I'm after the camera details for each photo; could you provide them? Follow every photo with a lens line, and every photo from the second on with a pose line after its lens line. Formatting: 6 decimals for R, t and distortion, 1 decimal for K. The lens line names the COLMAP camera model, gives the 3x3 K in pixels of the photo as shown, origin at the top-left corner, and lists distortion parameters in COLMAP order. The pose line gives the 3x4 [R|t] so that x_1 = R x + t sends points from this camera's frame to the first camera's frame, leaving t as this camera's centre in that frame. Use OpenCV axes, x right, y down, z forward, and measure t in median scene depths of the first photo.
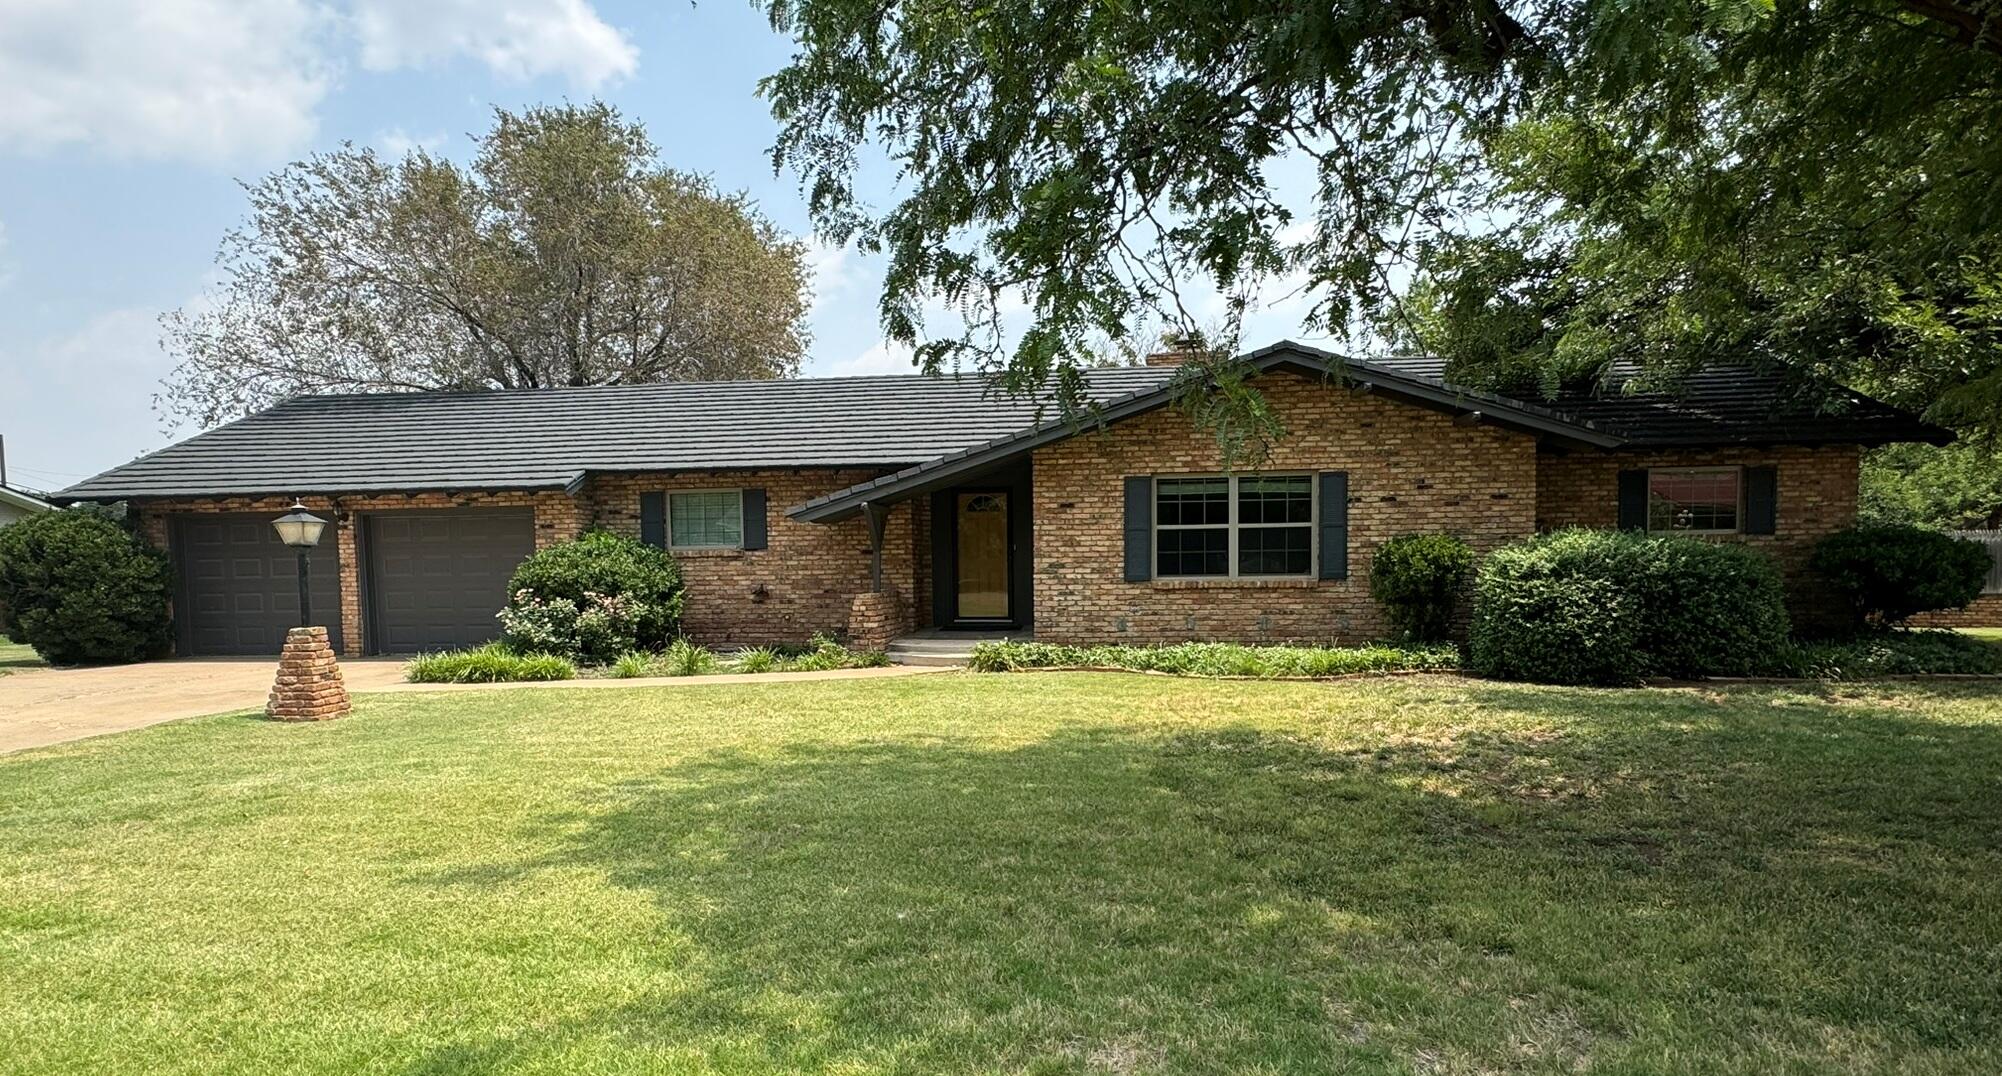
lens RADIAL K [[1088.6, 0, 977.7], [0, 1088.6, 623.8], [0, 0, 1]] dist [-0.001087, 0.001159]
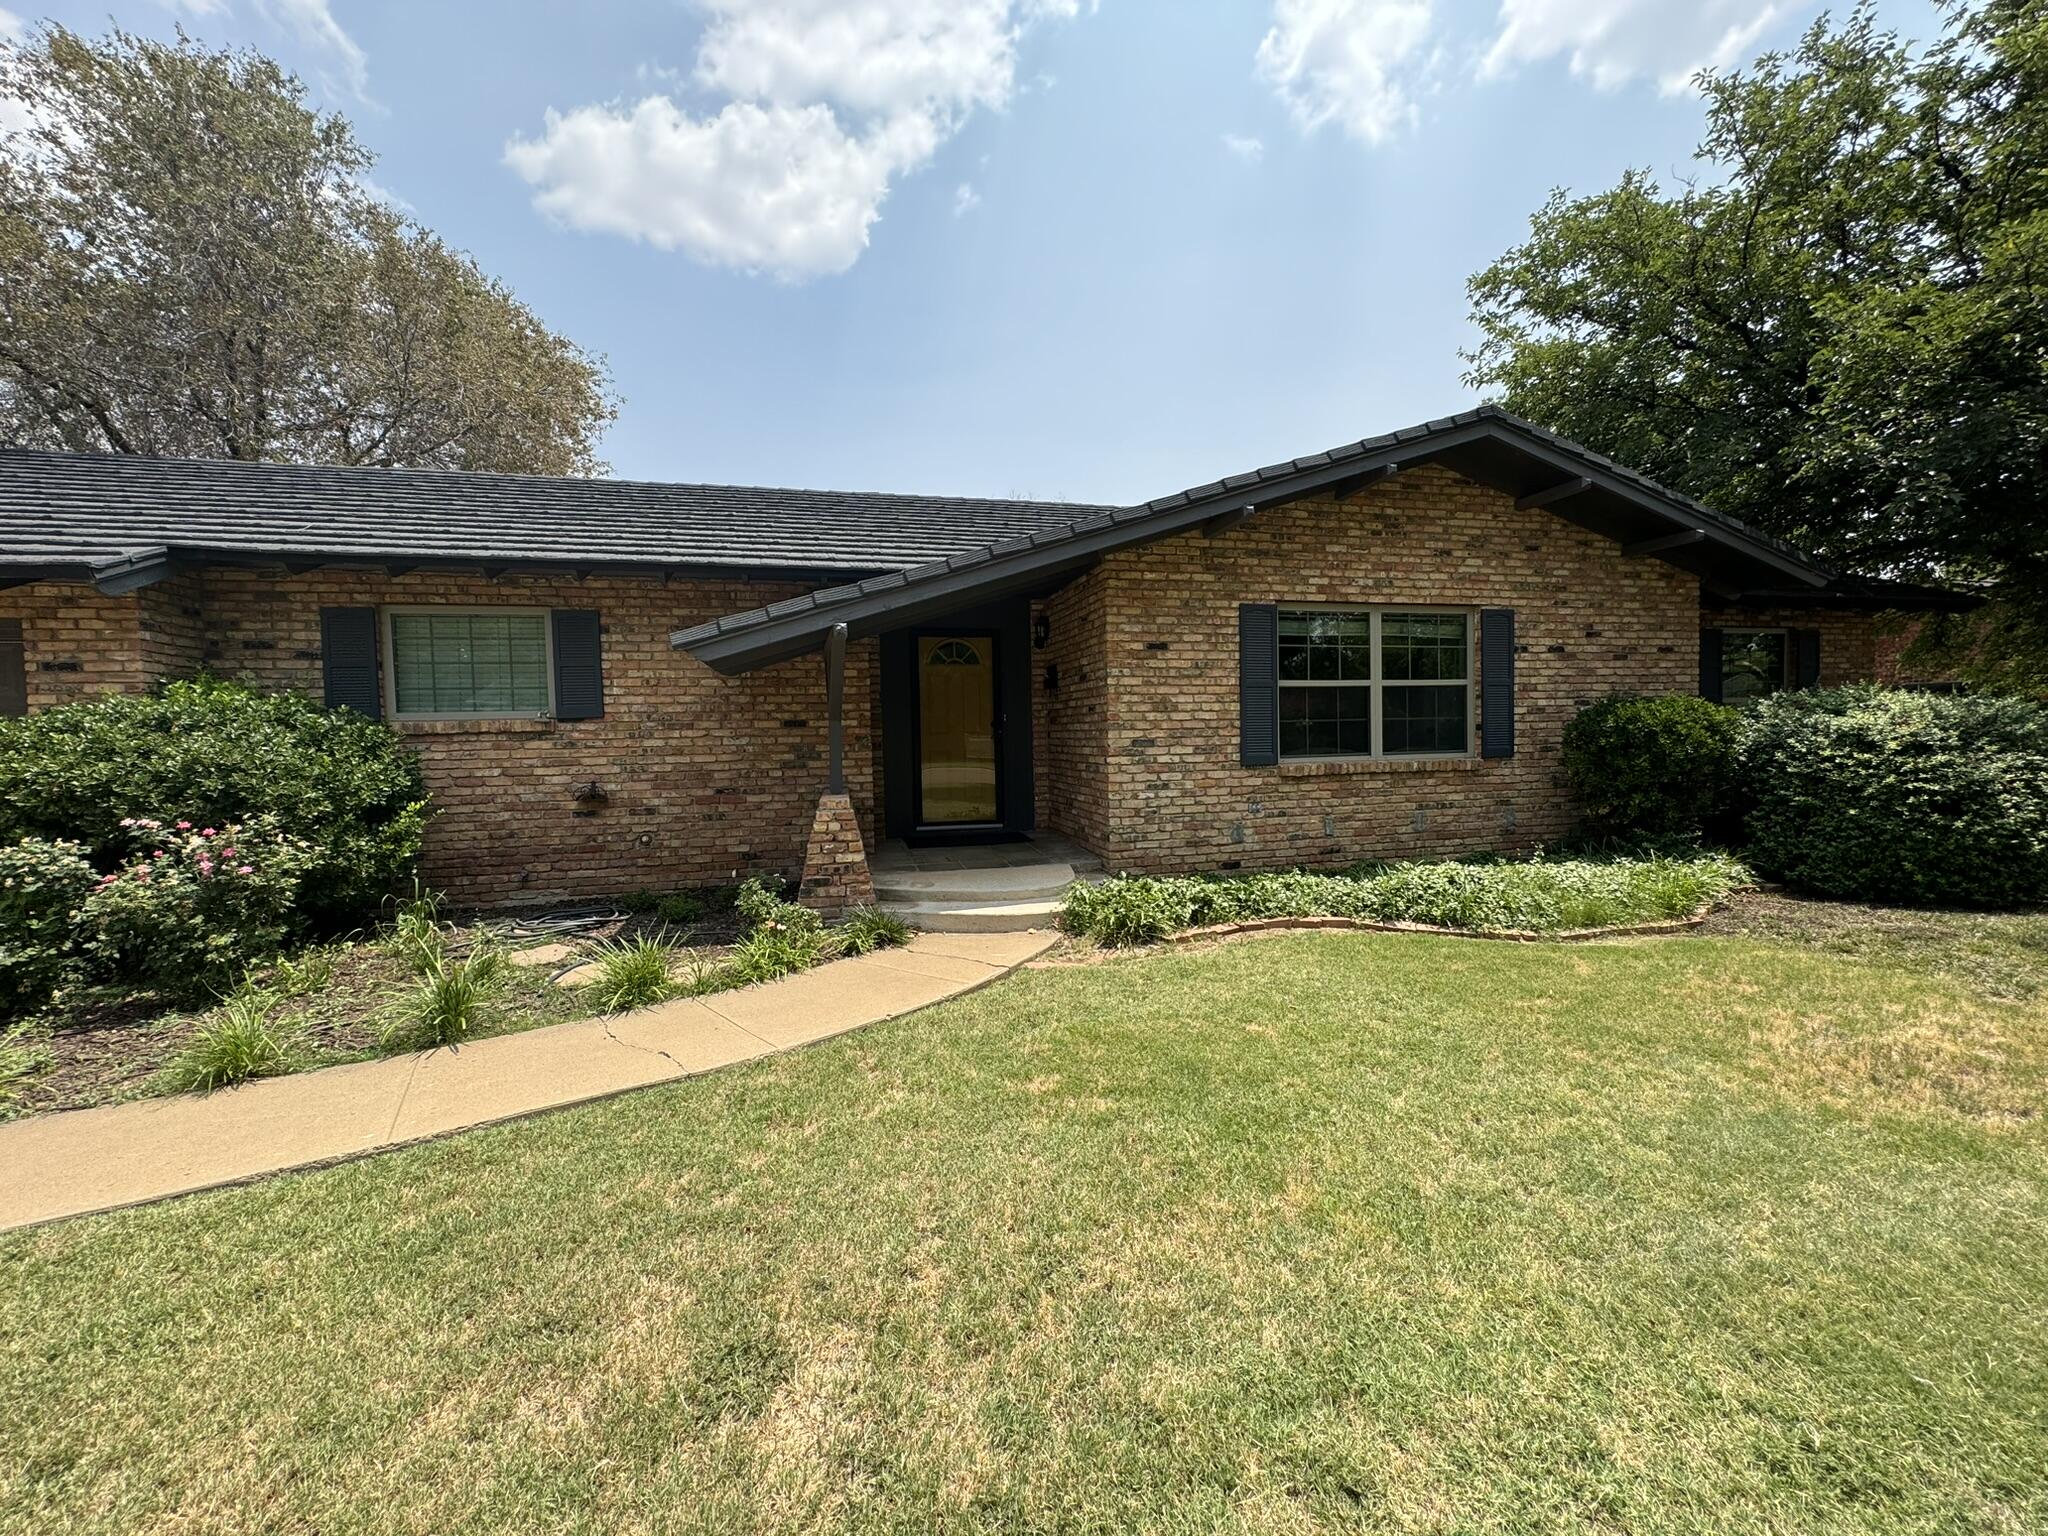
lens RADIAL K [[812.5, 0, 1024.0], [0, 812.5, 768.0], [0, 0, 1]] dist [-0.002960, 0.000529]
pose [[0.931550, -0.020136, 0.363054, -0.160972], [0.029929, 0.999324, -0.021368, -0.031288], [-0.362378, 0.030771, 0.931523, 0.597371]]
